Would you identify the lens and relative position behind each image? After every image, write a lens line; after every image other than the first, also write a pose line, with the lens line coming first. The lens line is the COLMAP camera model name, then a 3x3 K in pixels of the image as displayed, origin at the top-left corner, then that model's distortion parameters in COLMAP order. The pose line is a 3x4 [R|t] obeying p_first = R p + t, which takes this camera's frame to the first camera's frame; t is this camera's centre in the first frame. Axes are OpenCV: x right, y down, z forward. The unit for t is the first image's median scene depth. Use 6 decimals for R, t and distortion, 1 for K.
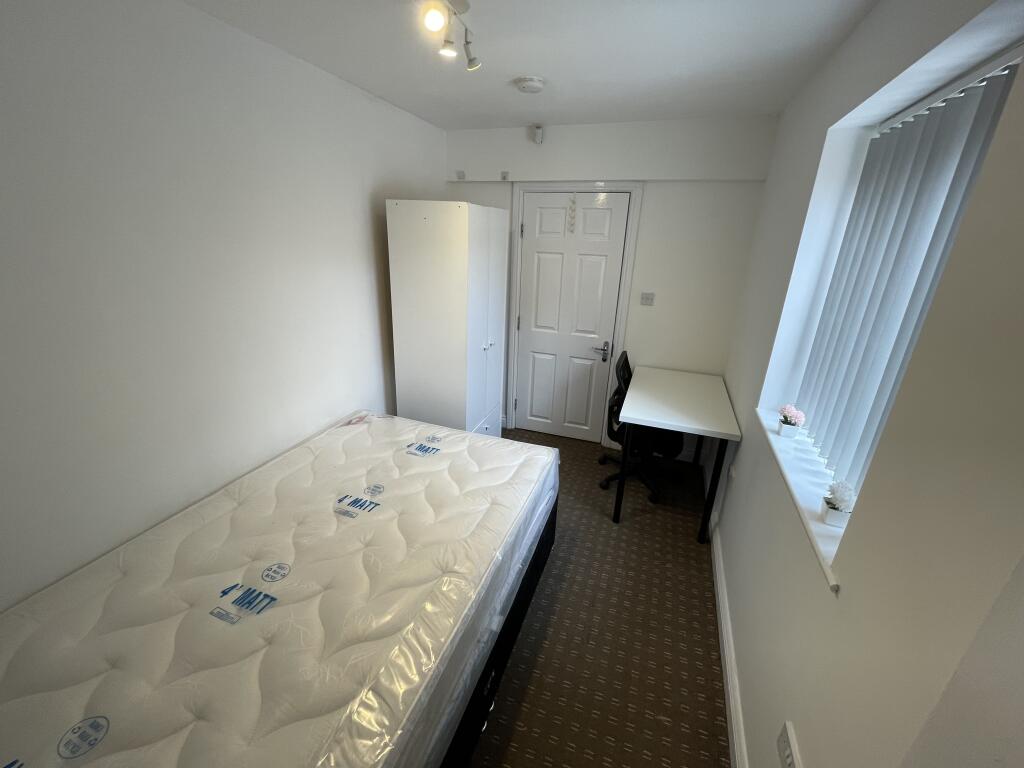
lens RADIAL K [[414.5, 0, 512.0], [0, 414.5, 384.0], [0, 0, 1]] dist [-0.004790, -0.000640]
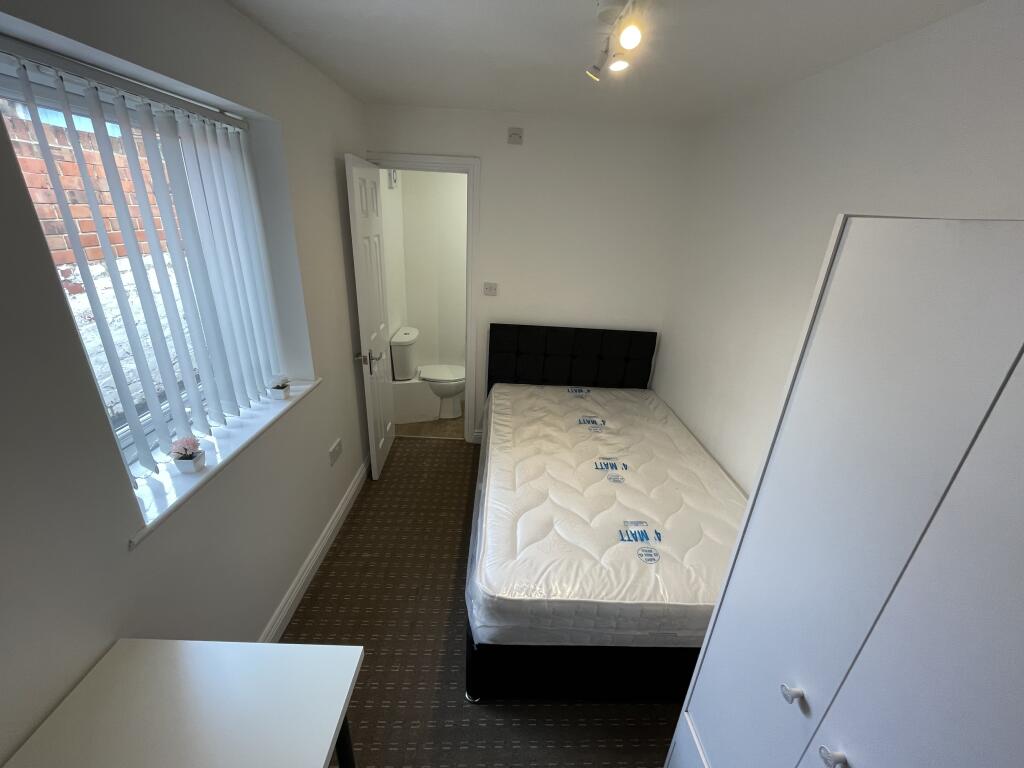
lens RADIAL K [[414.5, 0, 512.0], [0, 414.5, 384.0], [0, 0, 1]] dist [-0.004790, -0.000640]
pose [[-0.928253, 0.058477, -0.367324, 0.363022], [-0.206622, 0.740100, 0.639969, -0.654256], [0.309280, 0.669950, -0.674917, 1.614429]]
